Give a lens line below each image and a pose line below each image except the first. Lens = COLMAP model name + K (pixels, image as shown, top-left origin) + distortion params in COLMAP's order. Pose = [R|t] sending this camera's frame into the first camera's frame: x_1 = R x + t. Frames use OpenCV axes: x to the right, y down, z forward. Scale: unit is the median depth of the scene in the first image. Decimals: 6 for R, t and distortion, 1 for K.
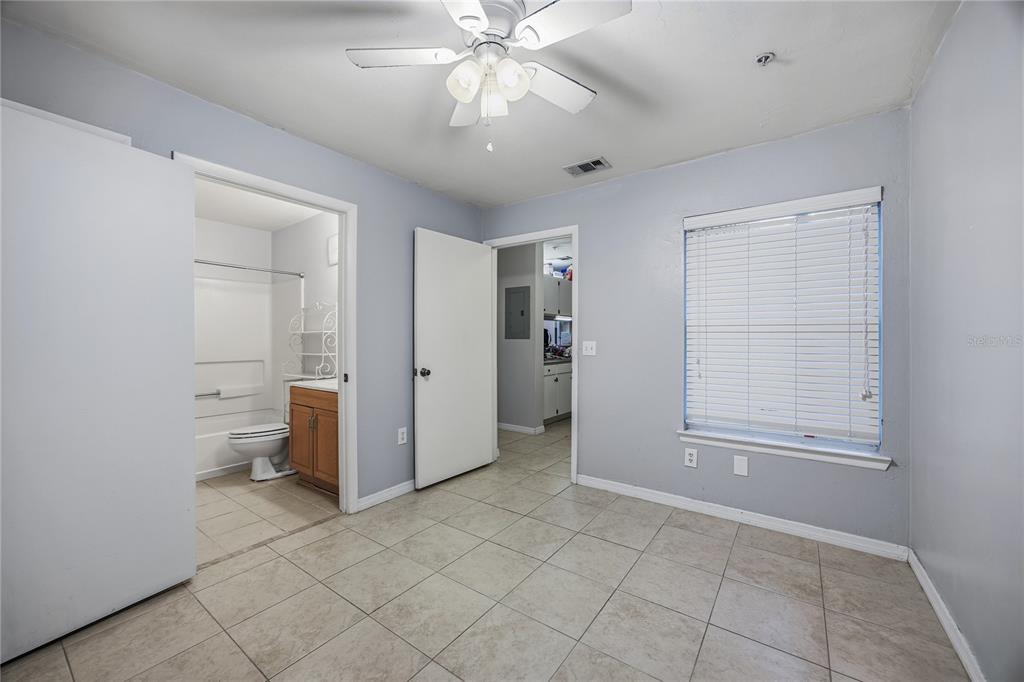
lens RADIAL K [[404.7, 0, 517.9], [0, 404.7, 336.5], [0, 0, 1]] dist [-0.009151, 0.000671]
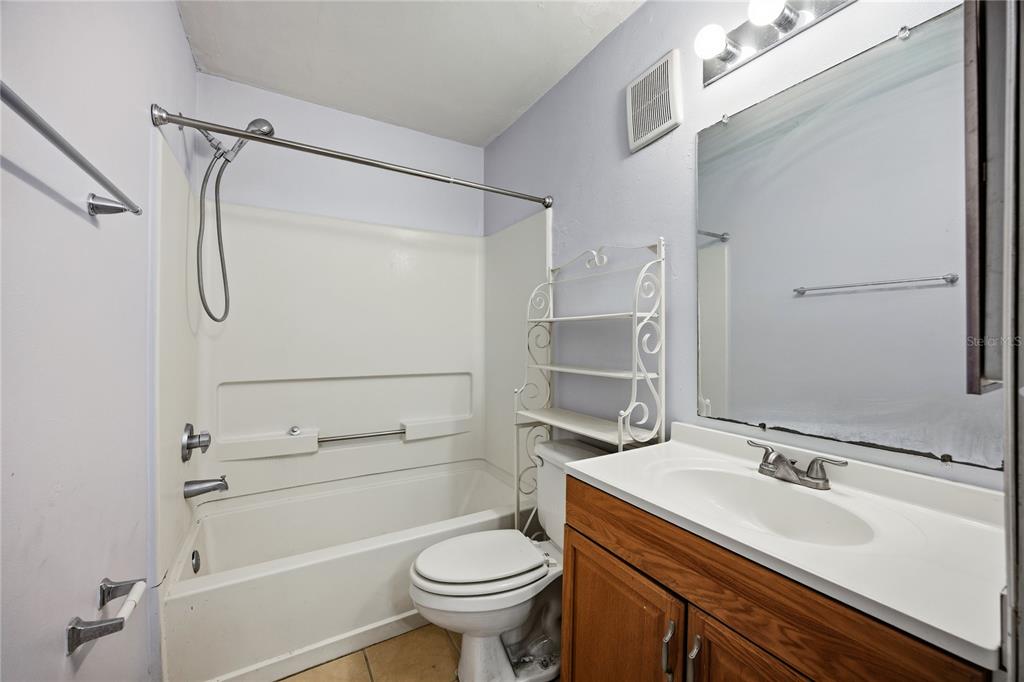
lens RADIAL K [[404.7, 0, 508.0], [0, 404.7, 340.2], [0, 0, 1]] dist [-0.009151, 0.000671]
pose [[0.913435, 0.013510, -0.406760, -0.427815], [-0.011898, 0.999908, 0.006494, 0.010685], [0.406810, -0.001093, 0.913512, 0.609688]]
